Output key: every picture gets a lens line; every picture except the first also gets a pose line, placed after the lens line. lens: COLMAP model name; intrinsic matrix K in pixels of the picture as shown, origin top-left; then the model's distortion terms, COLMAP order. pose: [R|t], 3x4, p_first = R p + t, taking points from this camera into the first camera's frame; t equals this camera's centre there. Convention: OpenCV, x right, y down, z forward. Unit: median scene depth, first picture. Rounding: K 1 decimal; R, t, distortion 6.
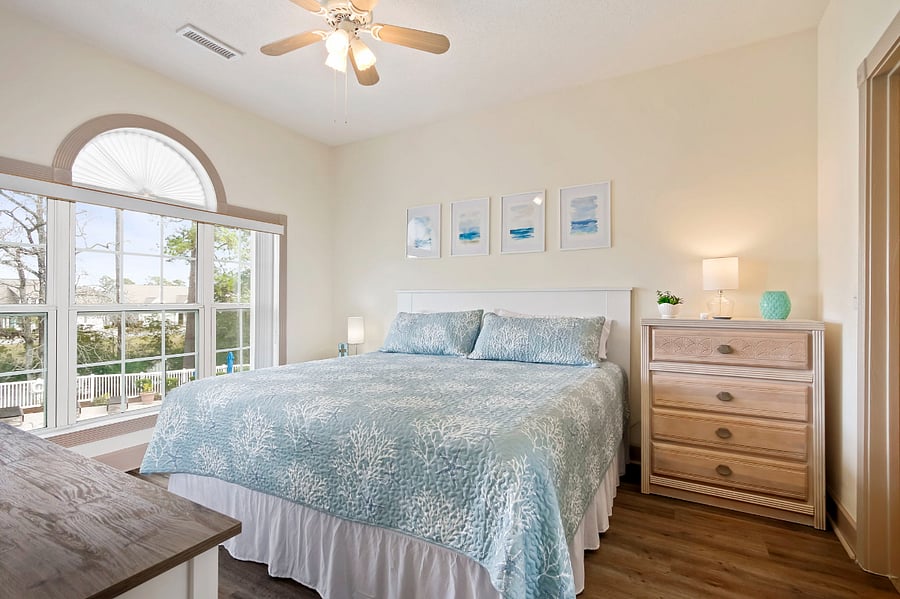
lens RADIAL K [[432.5, 0, 450.7], [0, 432.5, 302.1], [0, 0, 1]] dist [0.004207, -0.003956]
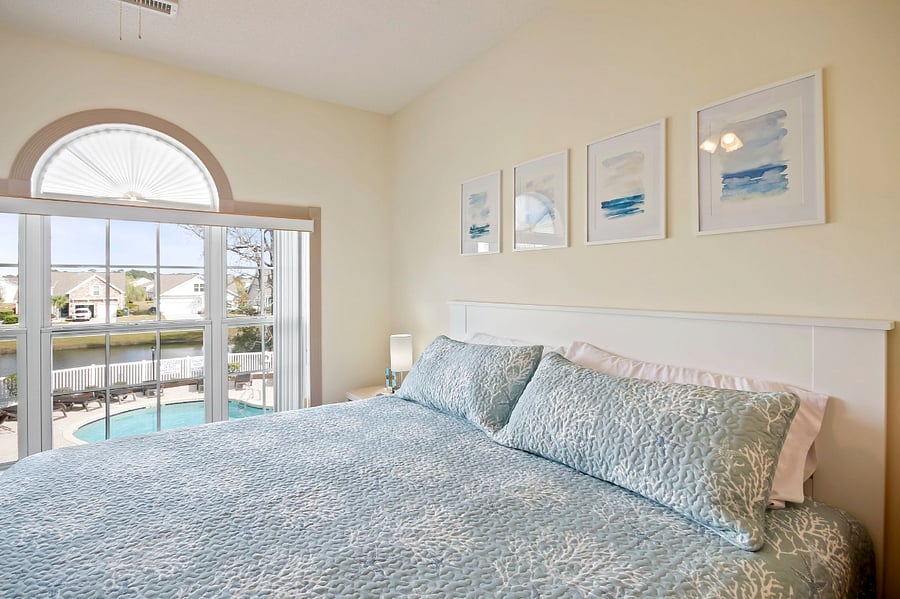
lens RADIAL K [[432.5, 0, 444.6], [0, 432.5, 280.8], [0, 0, 1]] dist [0.004207, -0.003956]
pose [[0.893077, -0.003895, -0.449887, 0.223088], [0.003034, 0.999992, -0.002634, -0.069381], [0.449894, 0.000988, 0.893081, 0.444751]]
